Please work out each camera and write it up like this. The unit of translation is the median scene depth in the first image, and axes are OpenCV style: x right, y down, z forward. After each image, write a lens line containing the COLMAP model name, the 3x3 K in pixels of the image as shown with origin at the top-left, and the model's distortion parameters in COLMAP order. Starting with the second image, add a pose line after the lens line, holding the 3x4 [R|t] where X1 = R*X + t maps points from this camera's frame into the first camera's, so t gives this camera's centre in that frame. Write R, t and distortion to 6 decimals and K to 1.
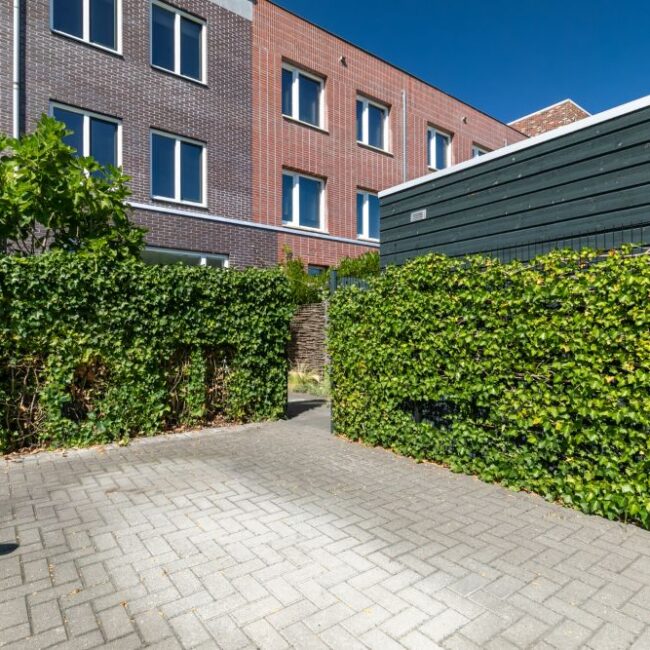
lens RADIAL K [[446.2, 0, 330.9], [0, 446.2, 329.3], [0, 0, 1]] dist [0.016985, -0.007025]
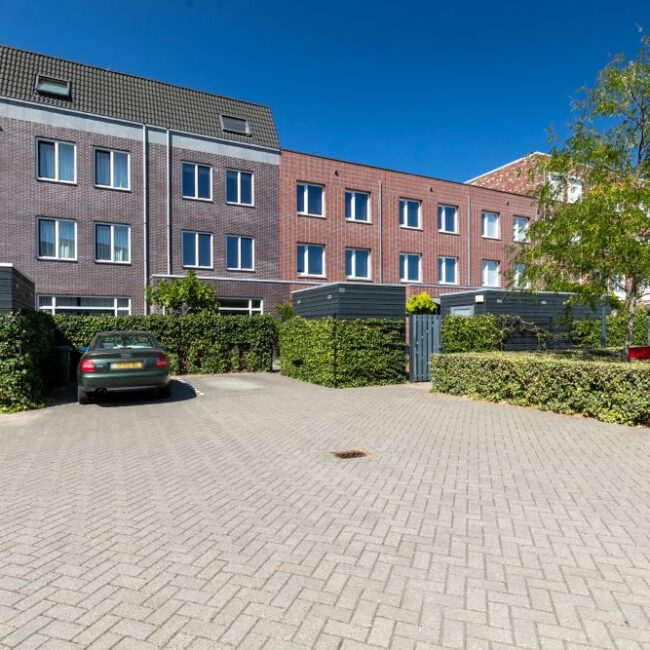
lens RADIAL K [[446.2, 0, 314.9], [0, 446.2, 327.8], [0, 0, 1]] dist [0.016985, -0.007025]
pose [[0.975594, -0.005892, -0.219504, 0.397068], [0.005904, 0.999982, -0.000602, -0.029264], [0.219504, -0.000708, 0.975611, -0.809392]]
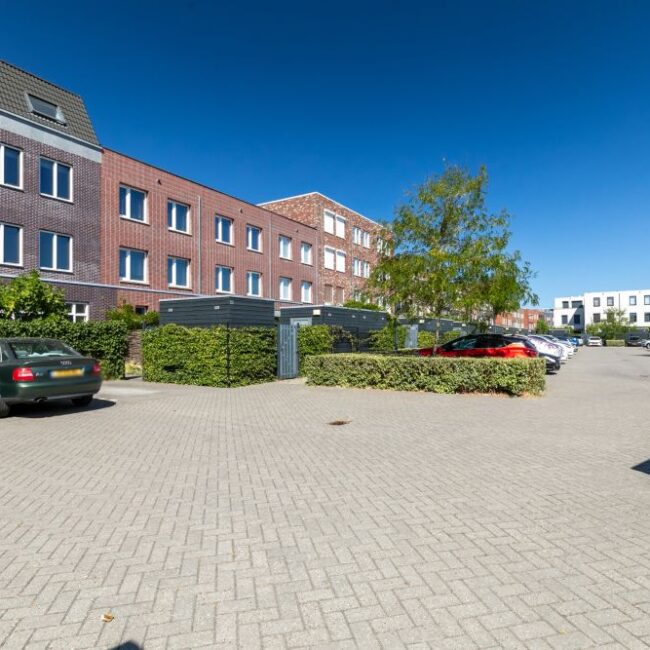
lens RADIAL K [[446.2, 0, 320.6], [0, 446.2, 325.7], [0, 0, 1]] dist [0.016985, -0.007025]
pose [[0.944604, 0.004663, 0.328180, 0.065168], [0.001388, 0.999833, -0.018202, -0.032484], [-0.328211, 0.017649, 0.944440, -0.988872]]
